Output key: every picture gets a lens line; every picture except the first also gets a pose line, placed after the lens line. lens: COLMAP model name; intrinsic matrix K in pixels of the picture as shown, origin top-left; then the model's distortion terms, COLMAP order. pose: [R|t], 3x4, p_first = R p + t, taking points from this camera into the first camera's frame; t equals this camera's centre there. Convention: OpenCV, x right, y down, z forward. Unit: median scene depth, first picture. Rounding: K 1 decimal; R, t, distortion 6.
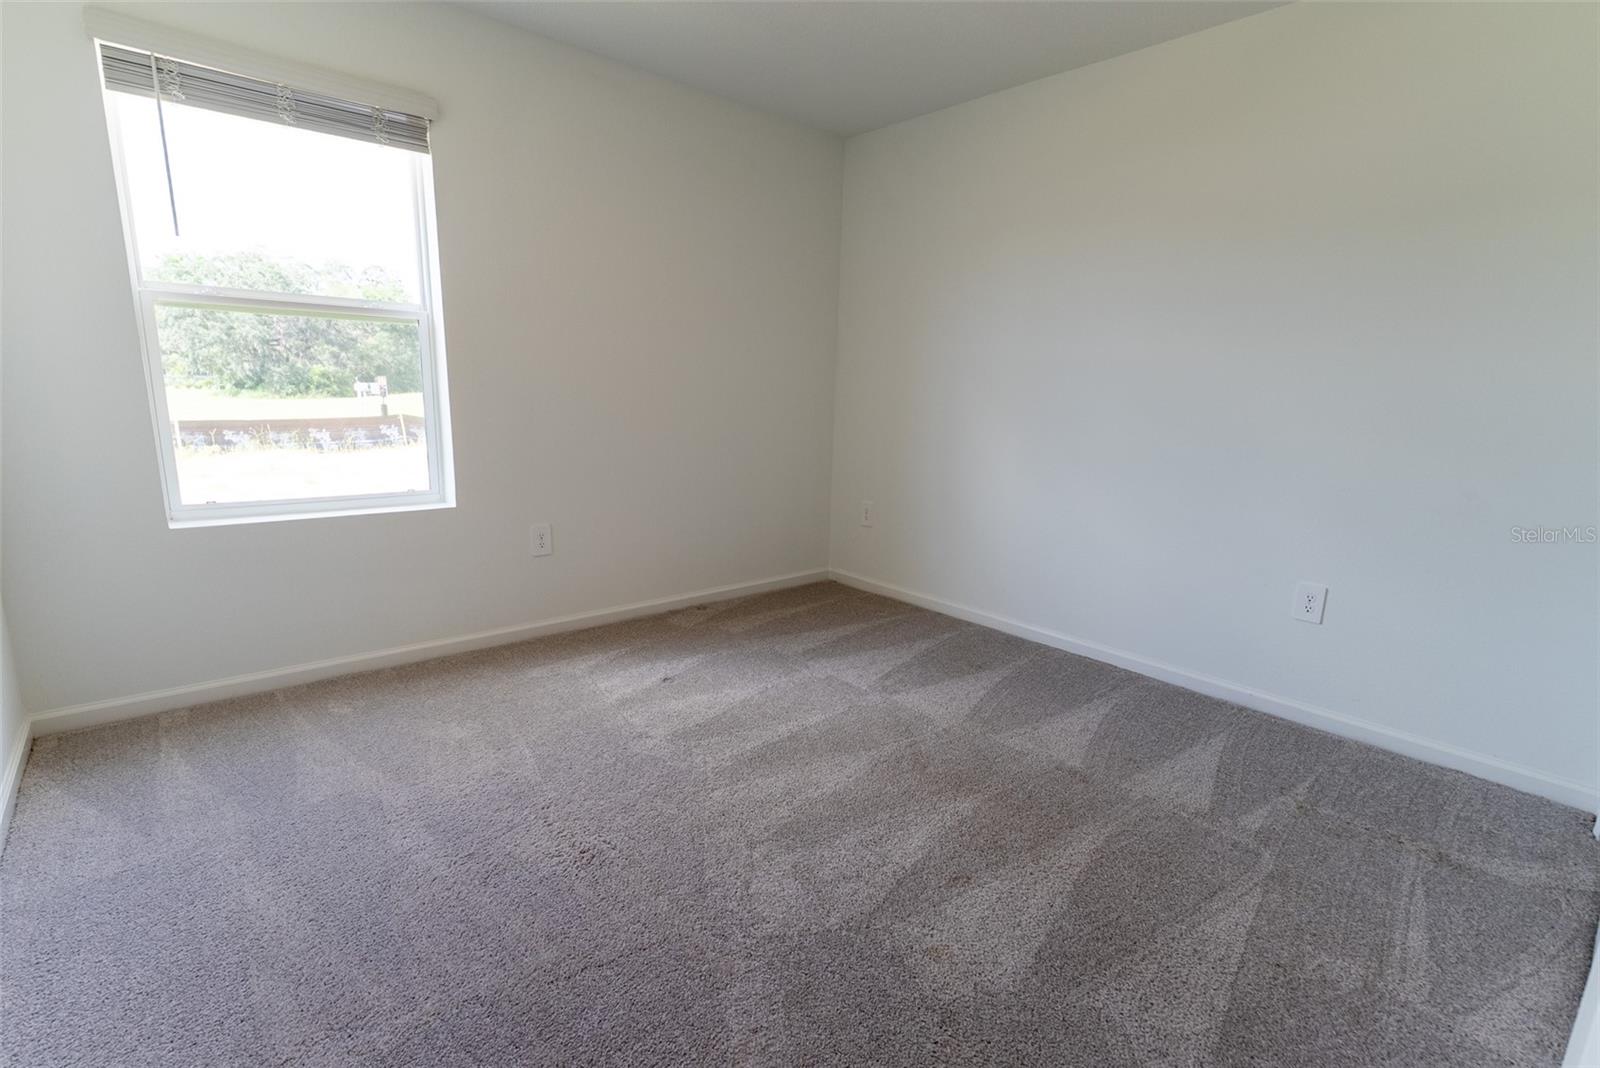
lens RADIAL K [[733.4, 0, 808.7], [0, 733.4, 535.7], [0, 0, 1]] dist [-0.001556, -0.000763]
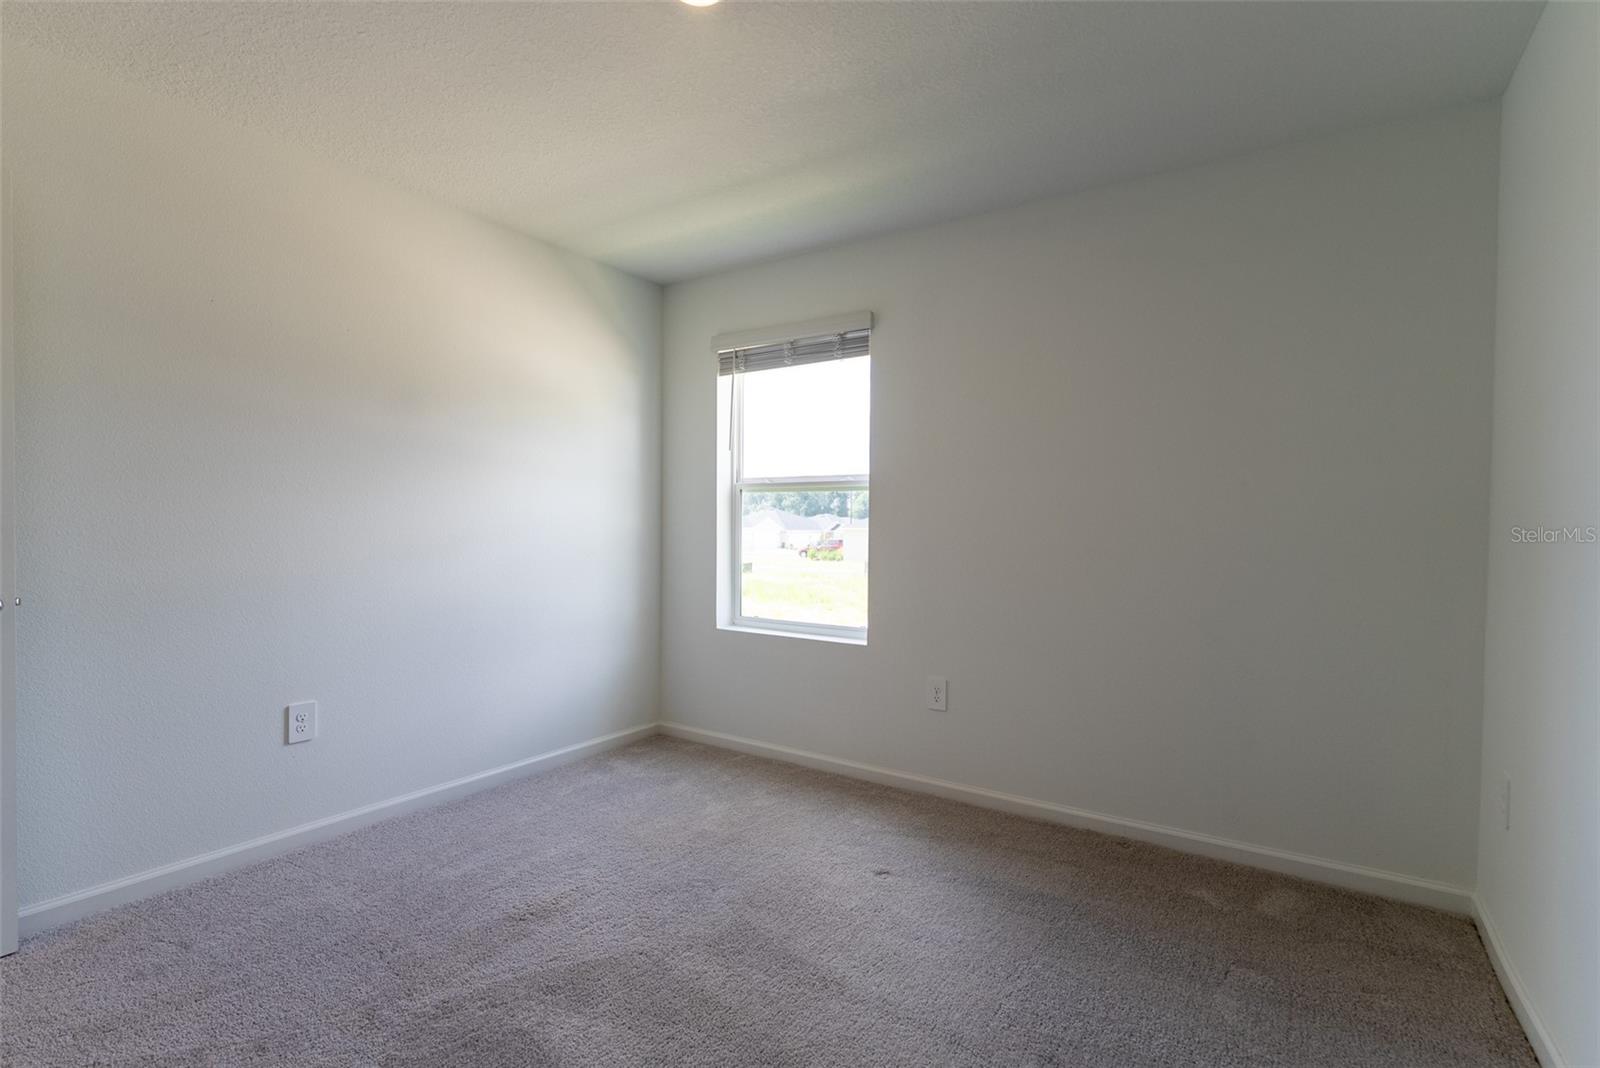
lens RADIAL K [[733.4, 0, 808.7], [0, 733.4, 535.7], [0, 0, 1]] dist [-0.001556, -0.000763]
pose [[0.284900, -0.028284, -0.958140, 0.647933], [-0.208873, 0.973714, -0.090851, -0.090176], [0.935524, 0.226013, 0.271503, 0.643506]]
